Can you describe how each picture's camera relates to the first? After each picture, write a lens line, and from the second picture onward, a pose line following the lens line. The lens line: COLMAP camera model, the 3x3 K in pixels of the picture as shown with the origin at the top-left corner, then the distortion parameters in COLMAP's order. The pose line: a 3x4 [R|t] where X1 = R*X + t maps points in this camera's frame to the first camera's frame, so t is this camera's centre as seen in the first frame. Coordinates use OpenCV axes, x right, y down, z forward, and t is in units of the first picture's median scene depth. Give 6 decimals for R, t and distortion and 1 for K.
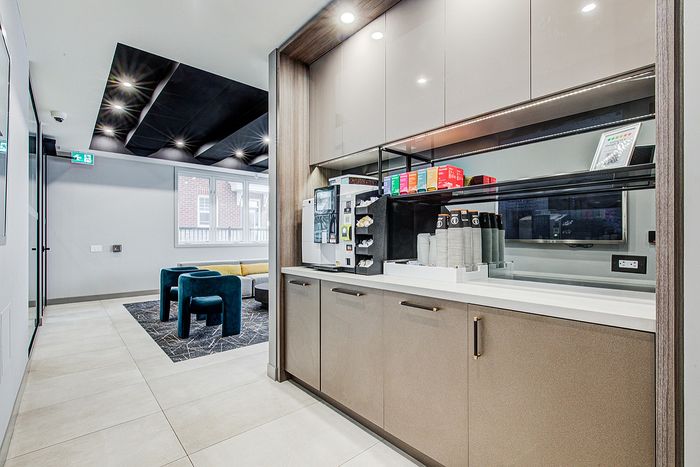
lens RADIAL K [[309.0, 0, 355.1], [0, 309.0, 236.0], [0, 0, 1]] dist [-0.001623, -0.000856]
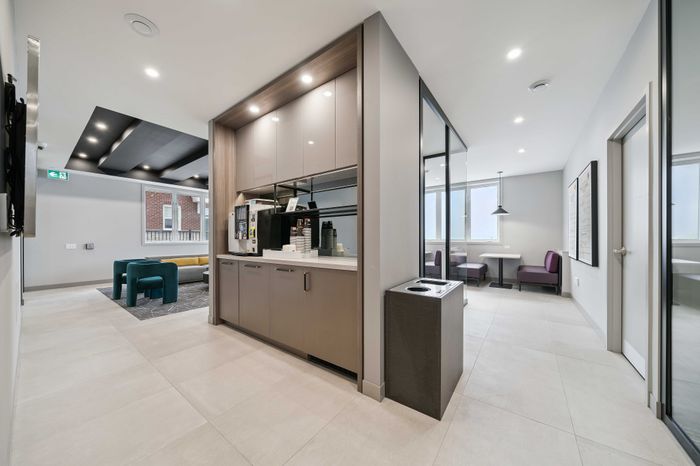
lens RADIAL K [[230.9, 0, 352.0], [0, 230.9, 237.8], [0, 0, 1]] dist [-0.010787, 0.000373]
pose [[0.978412, -0.003534, 0.206634, 0.233262], [0.003208, 0.999993, 0.001913, 0.014848], [-0.206640, -0.001208, 0.978416, -0.365049]]
